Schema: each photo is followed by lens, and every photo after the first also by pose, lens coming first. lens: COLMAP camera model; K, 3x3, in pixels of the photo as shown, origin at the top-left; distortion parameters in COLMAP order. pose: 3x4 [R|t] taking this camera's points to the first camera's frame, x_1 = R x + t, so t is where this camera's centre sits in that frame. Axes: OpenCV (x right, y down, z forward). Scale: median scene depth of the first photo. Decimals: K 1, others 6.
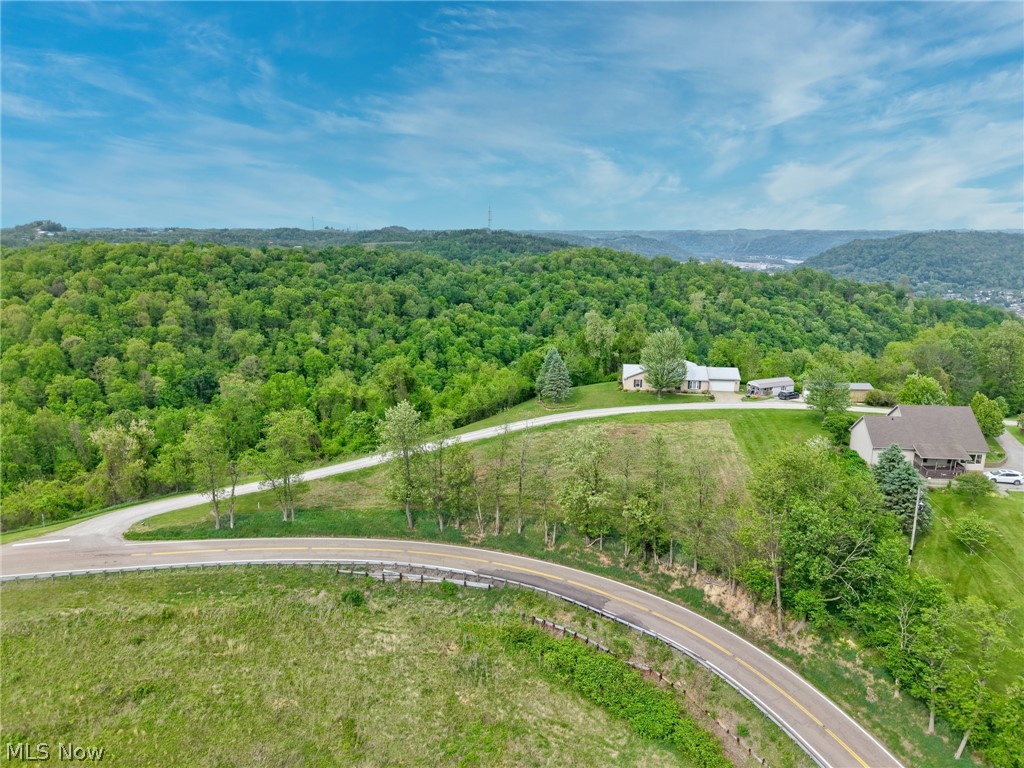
lens RADIAL K [[677.0, 0, 512.0], [0, 677.0, 384.0], [0, 0, 1]] dist [0.028831, -0.024995]
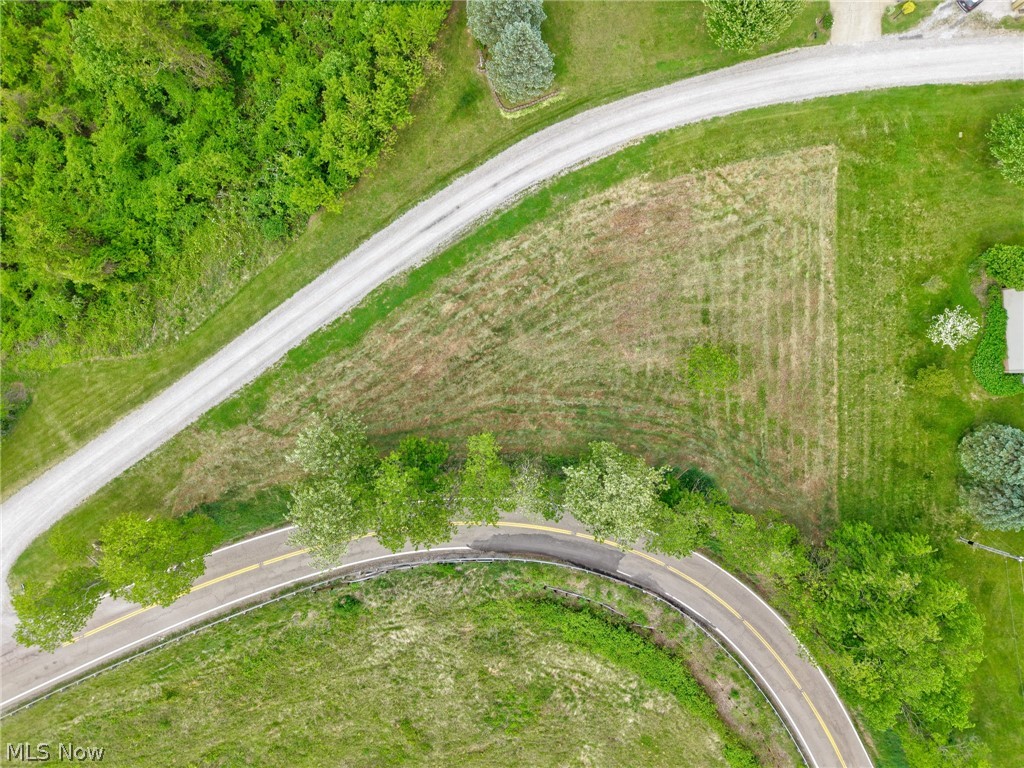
lens RADIAL K [[677.0, 0, 512.0], [0, 677.0, 384.0], [0, 0, 1]] dist [0.028831, -0.024995]
pose [[0.982971, -0.181689, 0.027505, 0.010911], [0.013443, 0.220379, 0.975322, -0.602336], [-0.183267, -0.958343, 0.219069, 1.002038]]
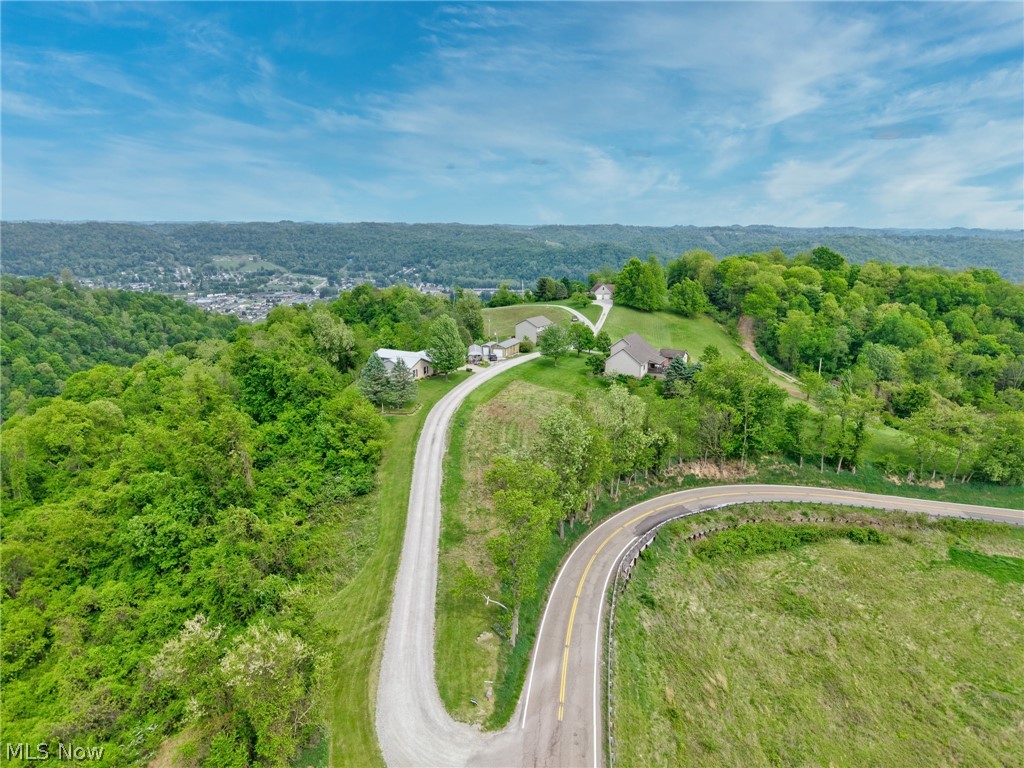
lens RADIAL K [[674.9, 0, 512.0], [0, 674.9, 384.0], [0, 0, 1]] dist [0.065109, -0.093193]
pose [[0.348122, -0.209579, 0.913722, -1.080957], [0.197352, 0.969230, 0.147121, -0.163712], [-0.916441, 0.129109, 0.378771, 0.737889]]
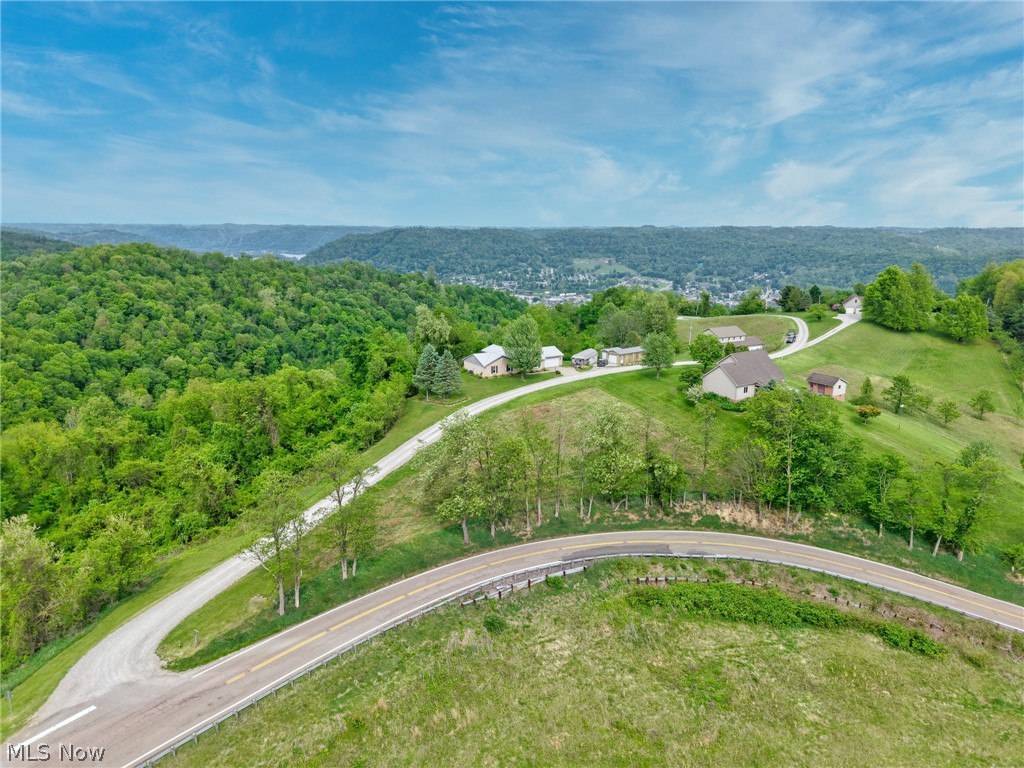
lens RADIAL K [[677.0, 0, 512.0], [0, 677.0, 384.0], [0, 0, 1]] dist [0.028831, -0.024995]
pose [[0.762338, -0.140925, 0.631650, -0.719460], [0.136259, 0.989077, 0.056219, -0.052892], [-0.632673, 0.043211, 0.773213, 0.249432]]
